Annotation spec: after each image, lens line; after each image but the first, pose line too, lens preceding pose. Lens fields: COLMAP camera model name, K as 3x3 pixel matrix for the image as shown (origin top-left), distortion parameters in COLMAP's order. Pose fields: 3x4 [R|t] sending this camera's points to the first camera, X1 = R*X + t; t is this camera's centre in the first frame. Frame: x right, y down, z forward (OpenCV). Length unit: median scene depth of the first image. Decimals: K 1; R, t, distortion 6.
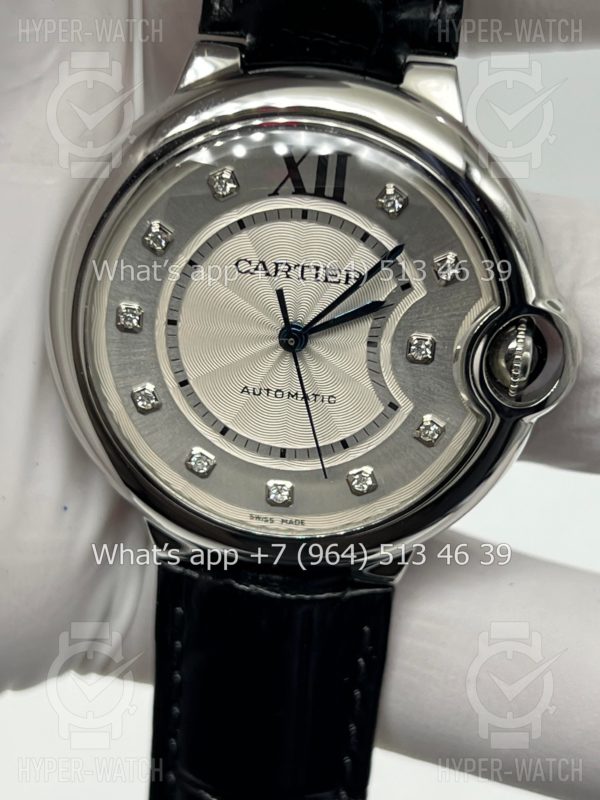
lens RADIAL K [[1782.3, 0, 219.5], [0, 1782.3, 416.4], [0, 0, 1]] dist [0.297578, 0.000000]
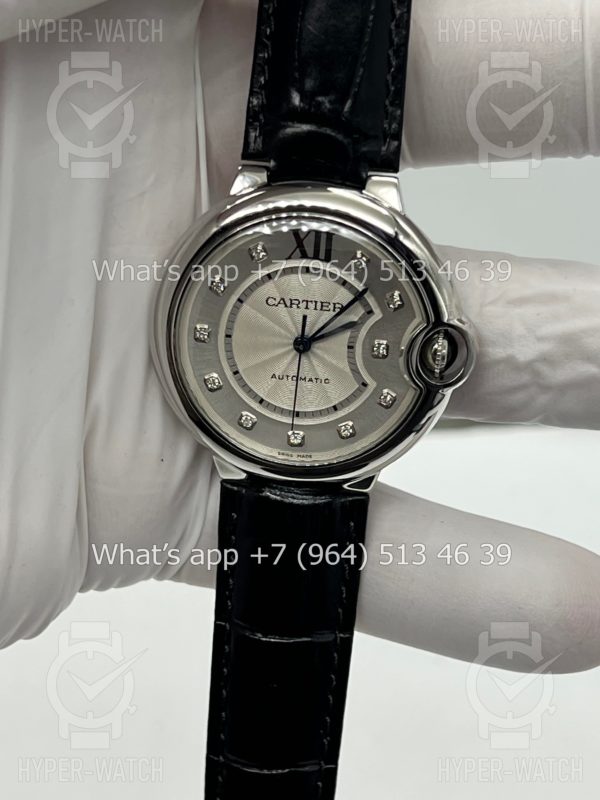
lens RADIAL K [[1782.3, 0, 302.1], [0, 1782.3, 398.8], [0, 0, 1]] dist [0.297578, 0.000000]
pose [[0.999763, -0.016965, 0.013677, 0.017723], [0.016587, 0.999490, 0.027275, -0.038394], [-0.014133, -0.027041, 0.999534, -0.638463]]
